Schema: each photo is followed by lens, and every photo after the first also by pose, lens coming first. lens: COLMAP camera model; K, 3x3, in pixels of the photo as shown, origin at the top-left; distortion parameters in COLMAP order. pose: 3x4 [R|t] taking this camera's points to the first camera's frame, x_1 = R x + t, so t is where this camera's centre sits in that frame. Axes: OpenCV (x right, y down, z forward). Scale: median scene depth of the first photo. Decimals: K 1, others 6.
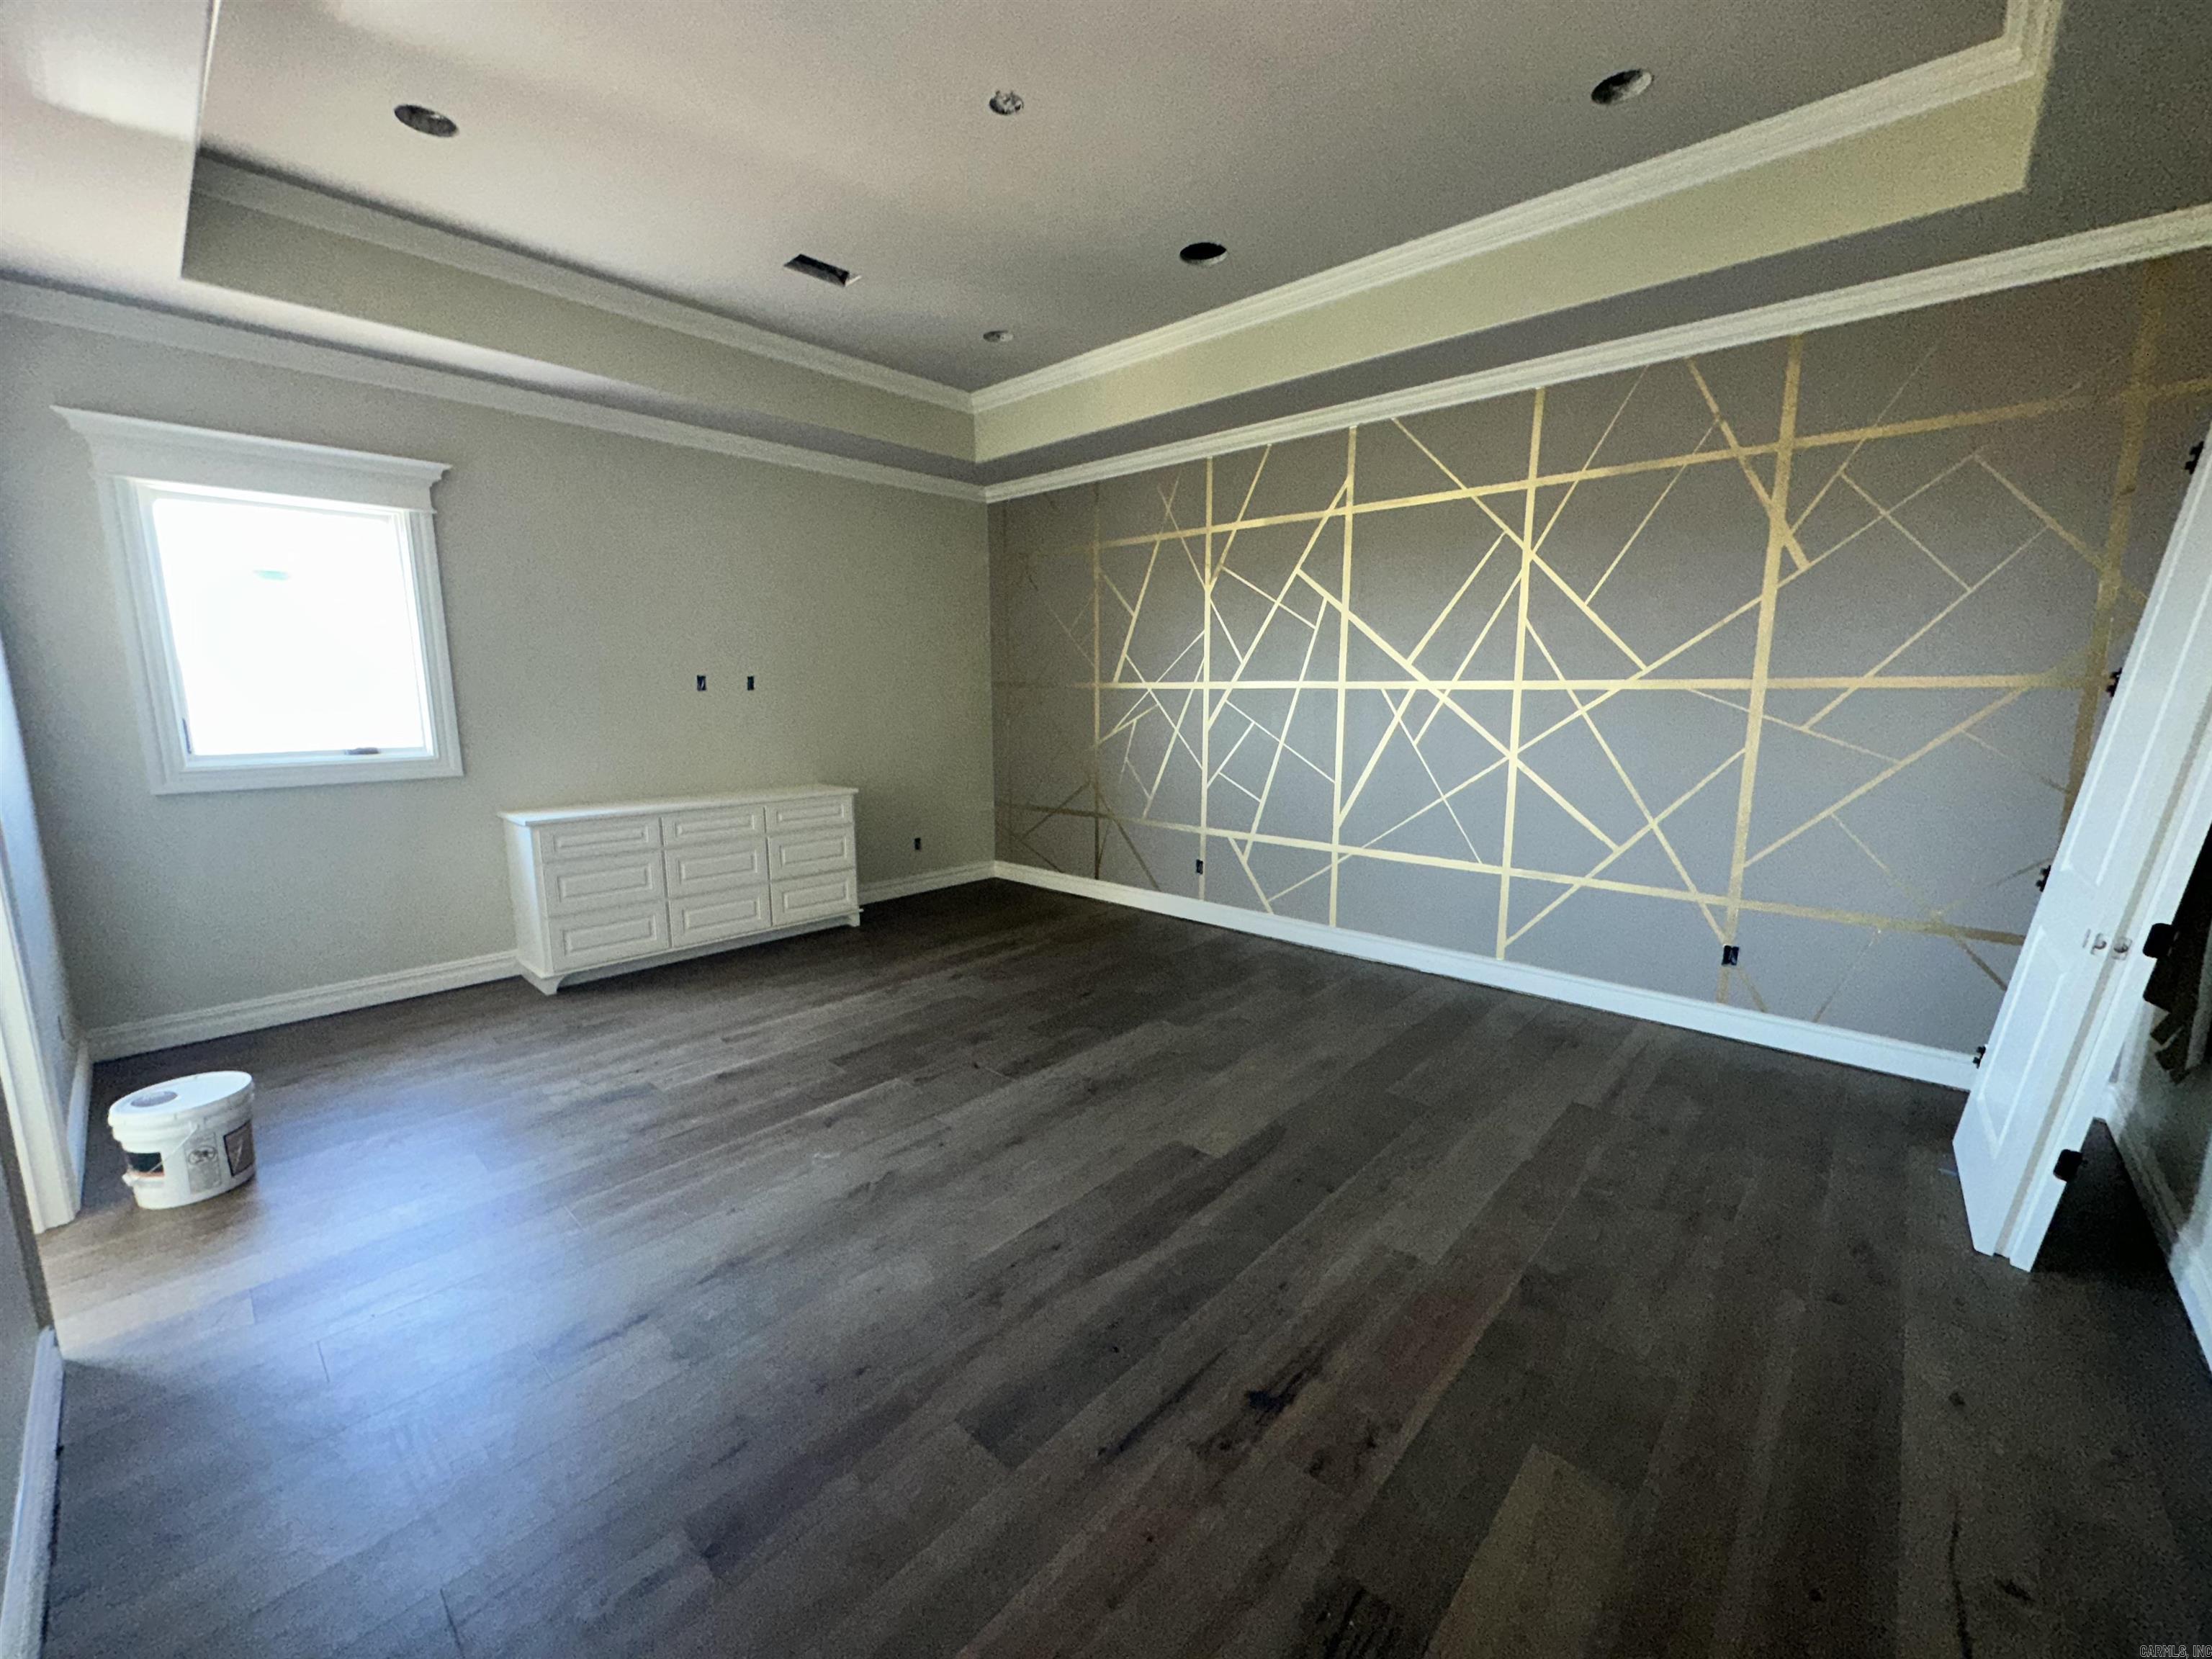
lens RADIAL K [[883.4, 0, 1104.4], [0, 883.4, 827.8], [0, 0, 1]] dist [-0.001939, 0.000680]
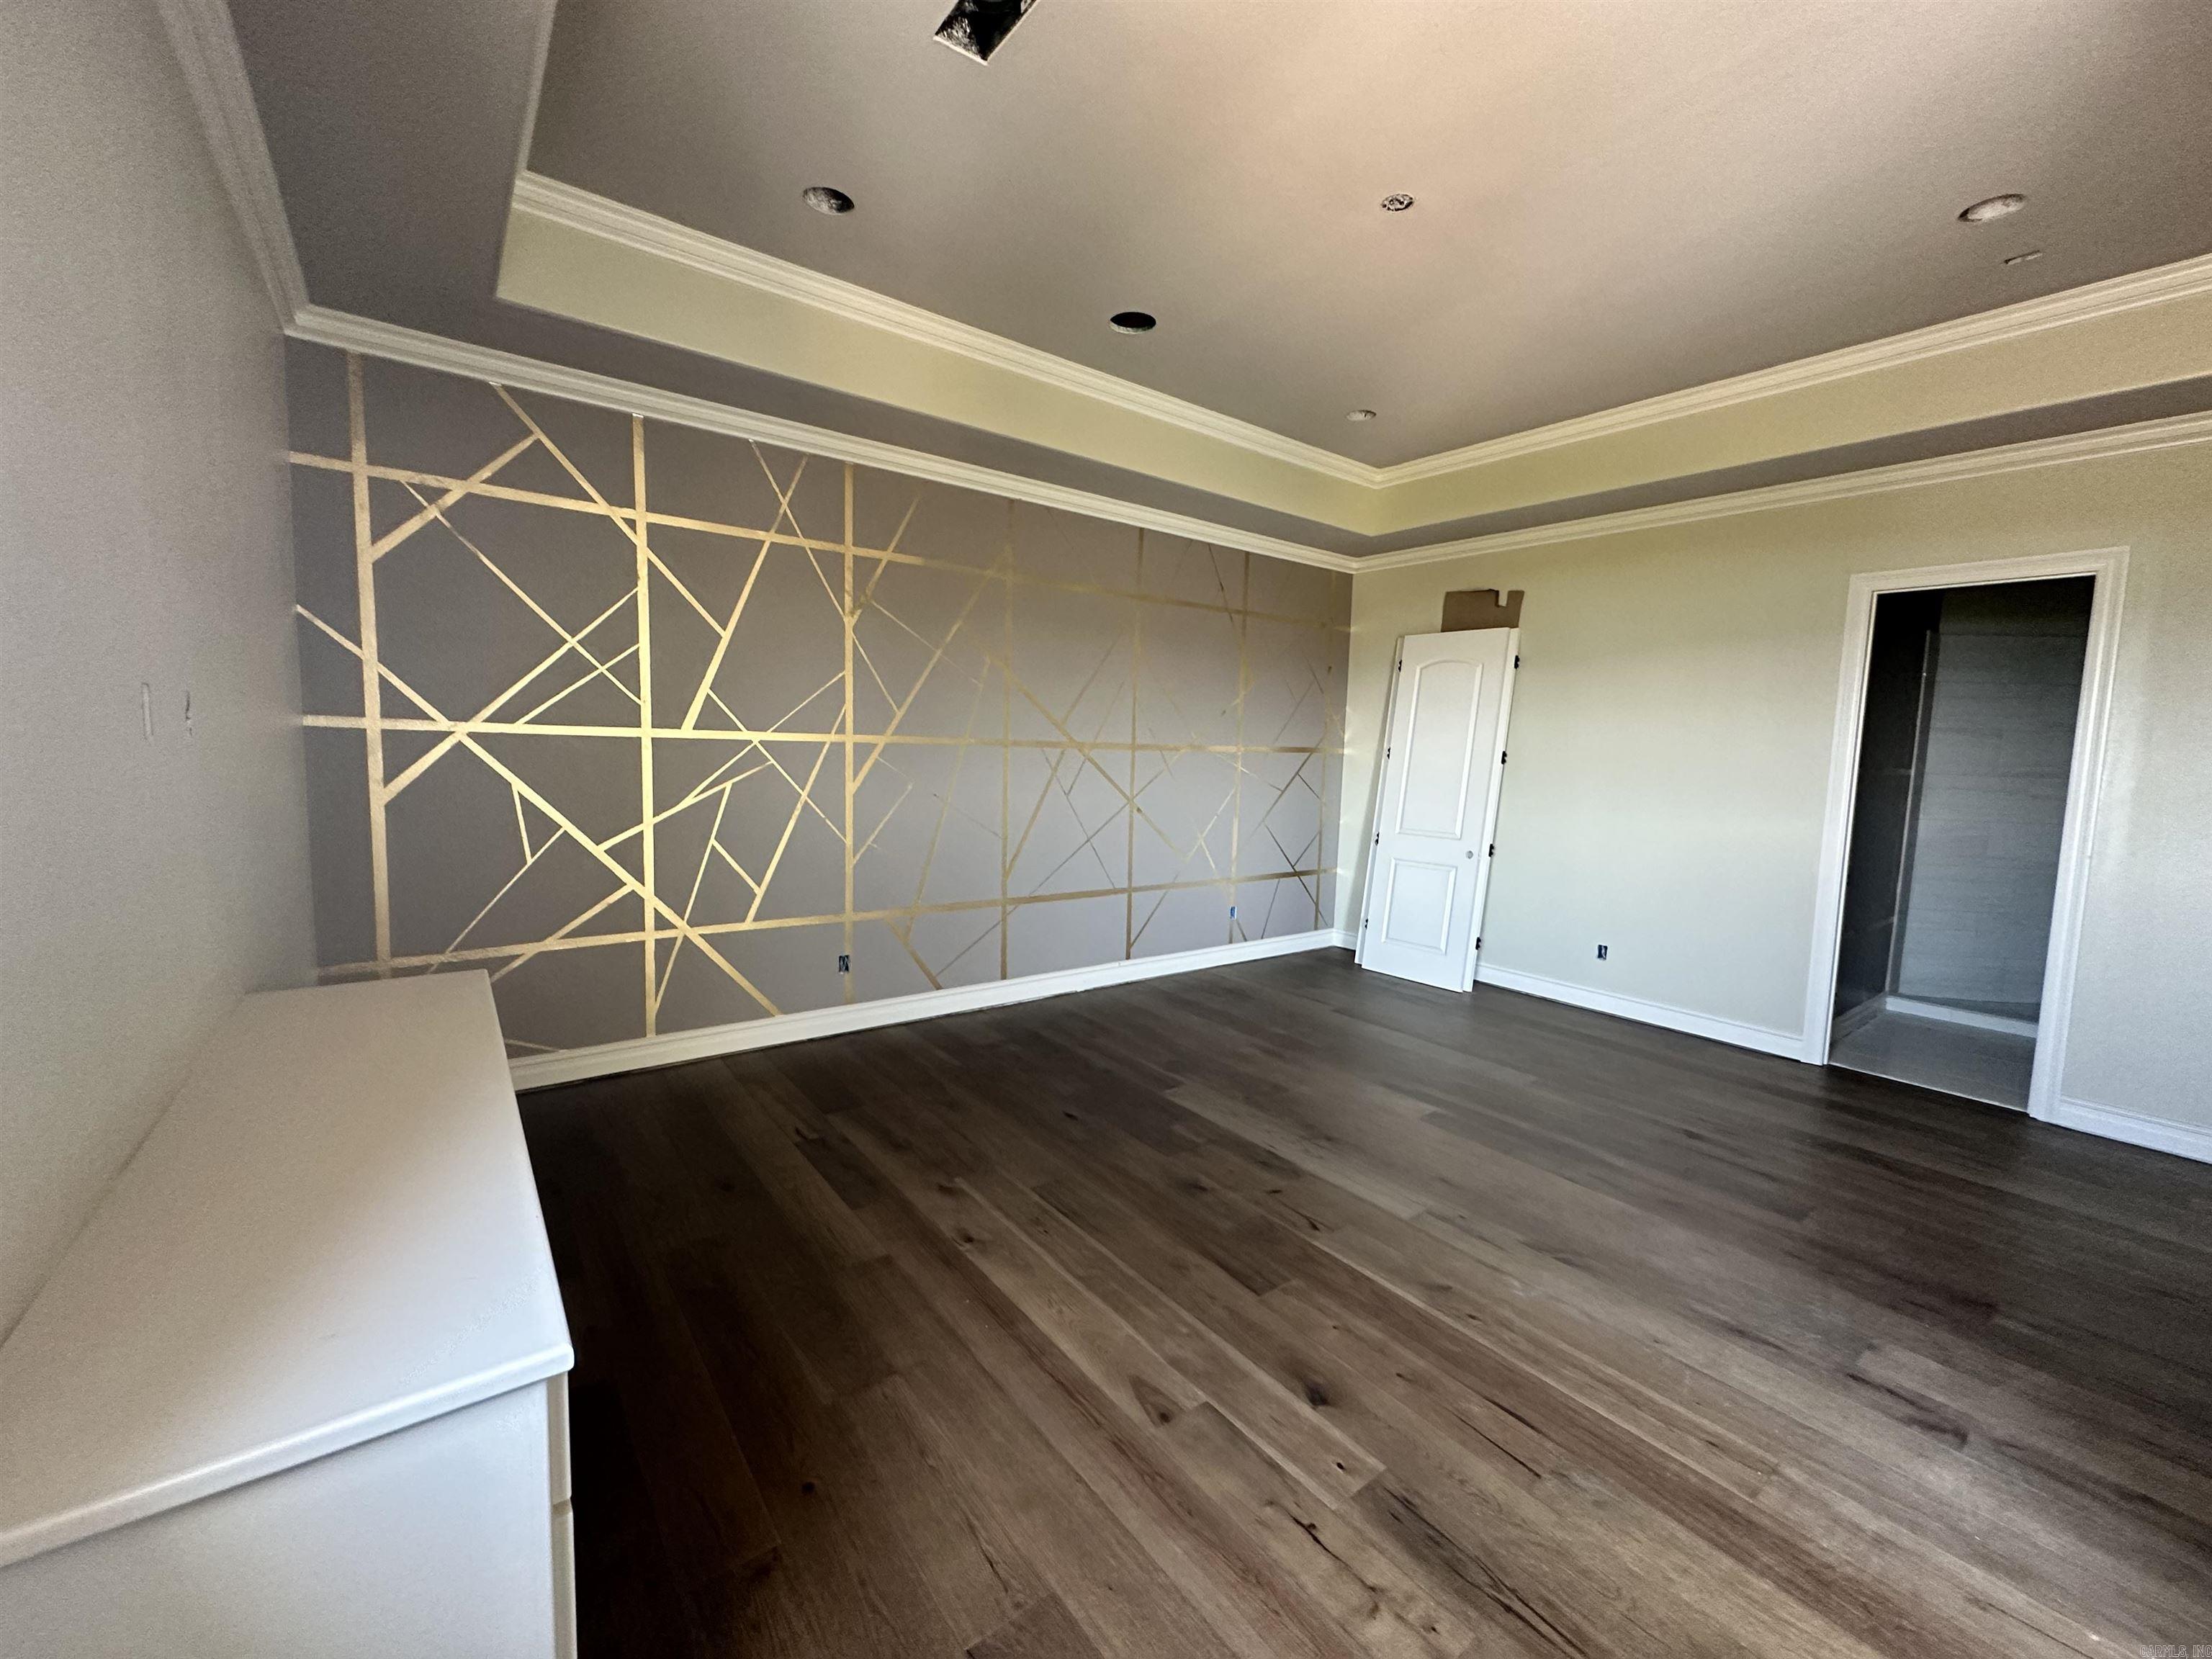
lens RADIAL K [[883.4, 0, 1104.6], [0, 883.4, 830.8], [0, 0, 1]] dist [-0.001939, 0.000680]
pose [[0.181663, -0.095241, 0.978738, -0.657219], [0.121888, 0.989804, 0.073695, -0.110893], [-0.975778, 0.105909, 0.191420, 0.636735]]
